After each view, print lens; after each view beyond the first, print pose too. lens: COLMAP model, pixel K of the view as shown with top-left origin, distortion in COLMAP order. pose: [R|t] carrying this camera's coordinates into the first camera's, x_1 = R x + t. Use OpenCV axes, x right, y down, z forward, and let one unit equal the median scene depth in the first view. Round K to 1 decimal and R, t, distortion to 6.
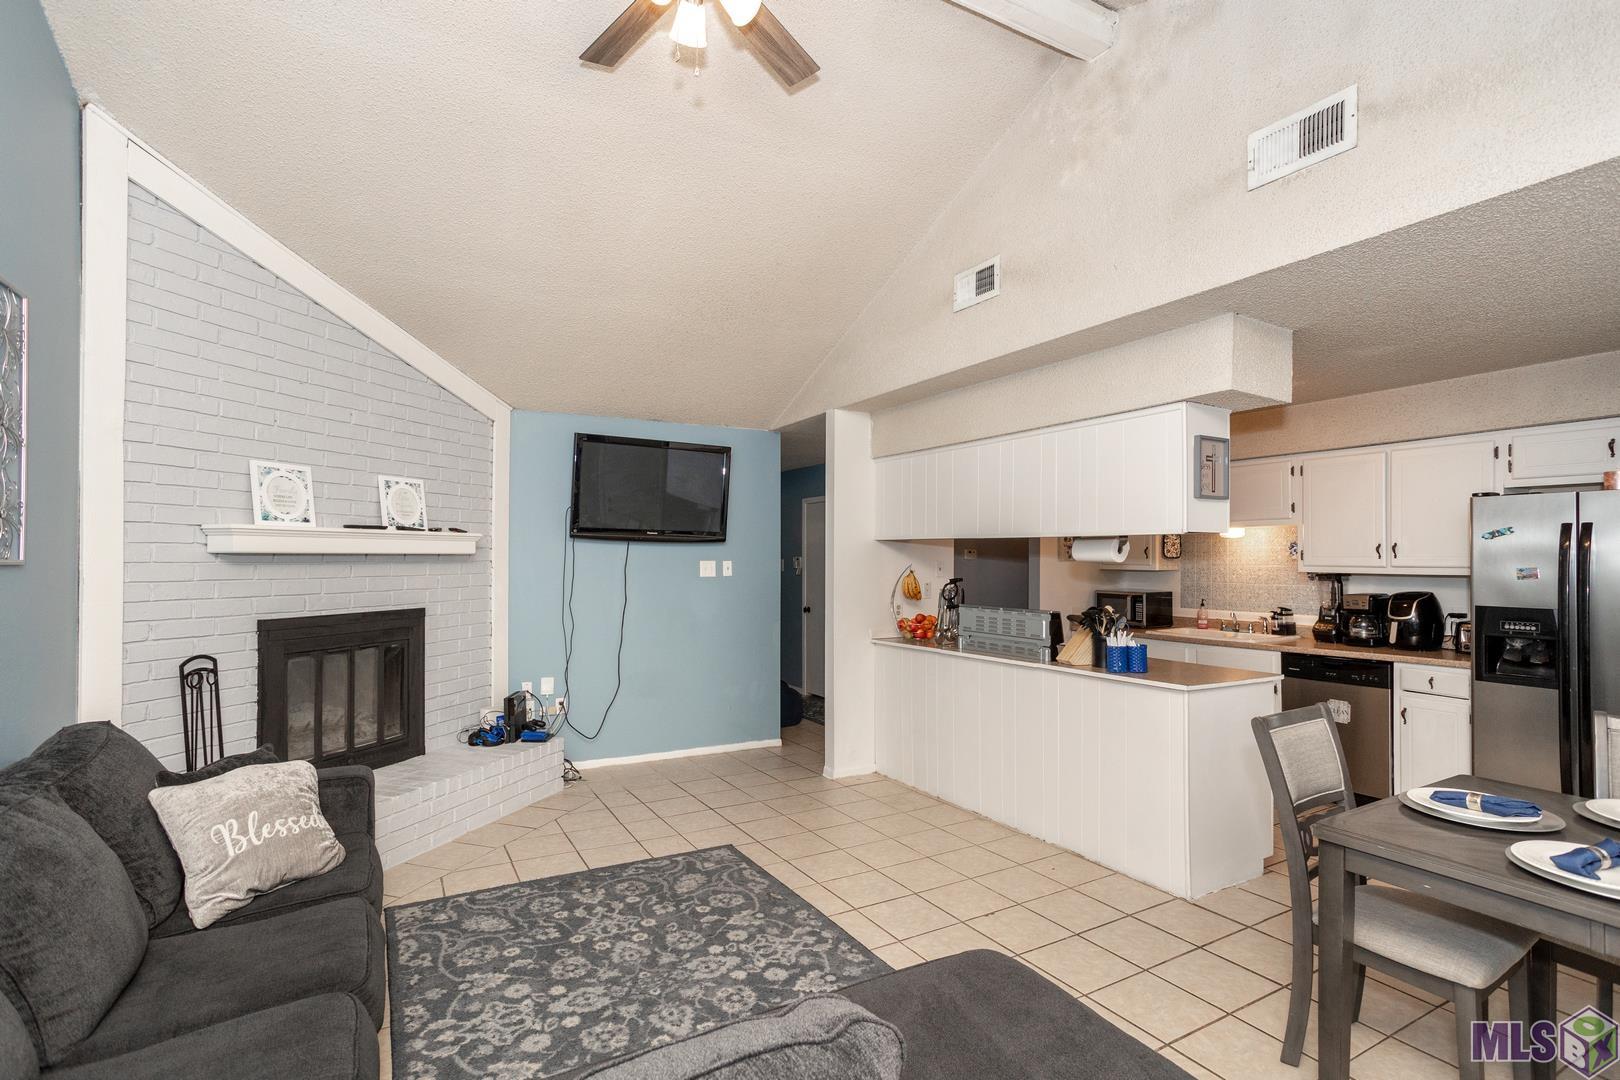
lens RADIAL K [[784.4, 0, 810.1], [0, 784.4, 550.8], [0, 0, 1]] dist [-0.038012, 0.025290]
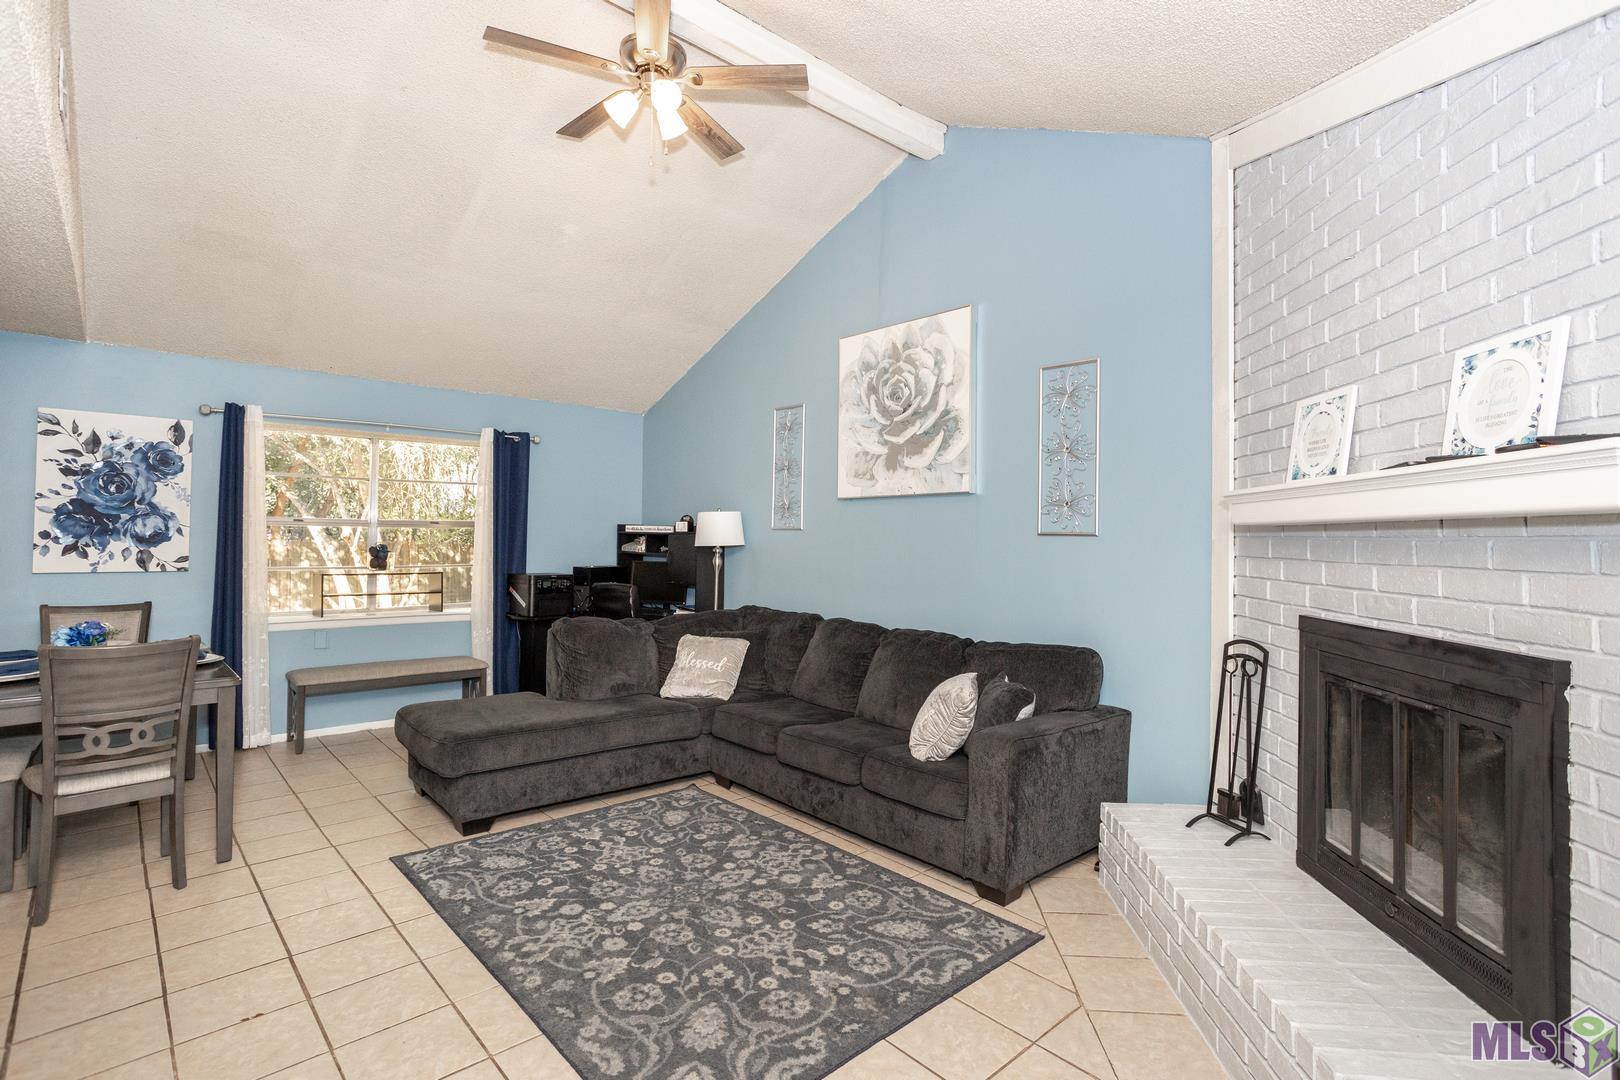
lens RADIAL K [[784.4, 0, 817.5], [0, 784.4, 523.0], [0, 0, 1]] dist [-0.038012, 0.025290]
pose [[-0.971562, -0.019150, -0.236011, -0.081884], [-0.013357, 0.999570, -0.026121, 0.027392], [0.236409, -0.022225, -0.971399, 1.573528]]
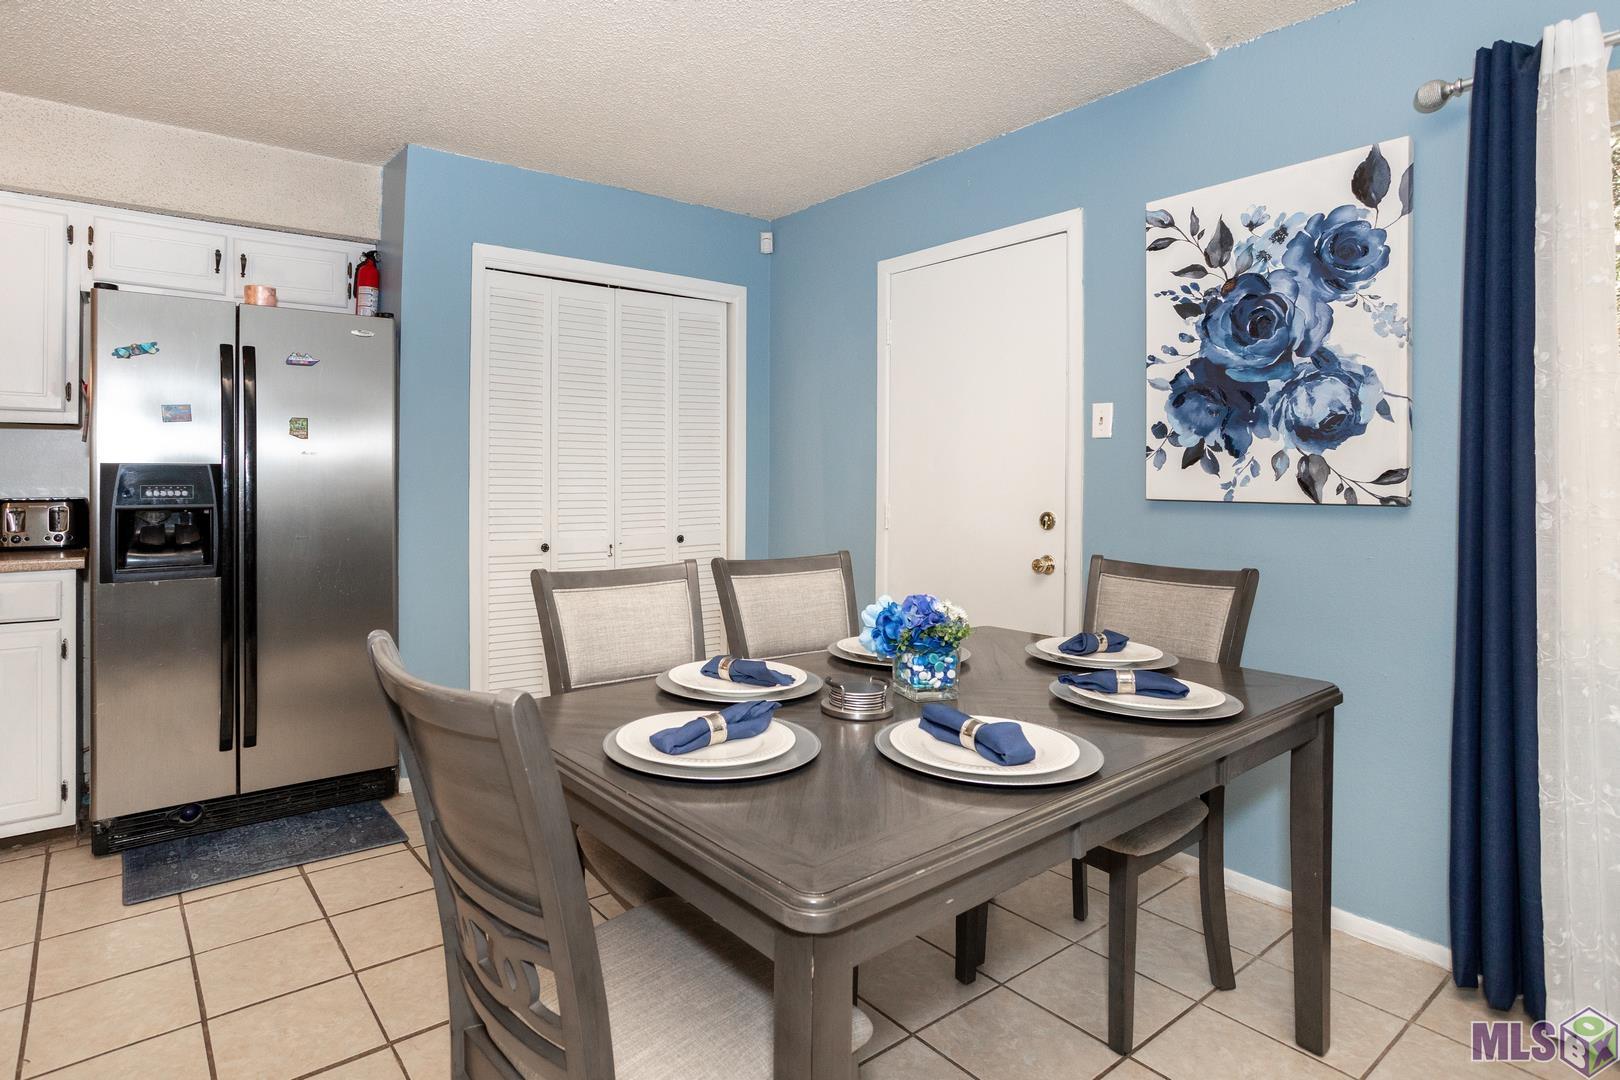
lens RADIAL K [[850.1, 0, 748.4], [0, 850.1, 470.2], [0, 0, 1]] dist [-0.001189, 0.001325]
pose [[-0.129436, 0.005202, 0.991574, 0.119018], [-0.016078, 0.999844, -0.007344, 0.075001], [-0.991457, -0.016894, -0.129332, 0.583793]]
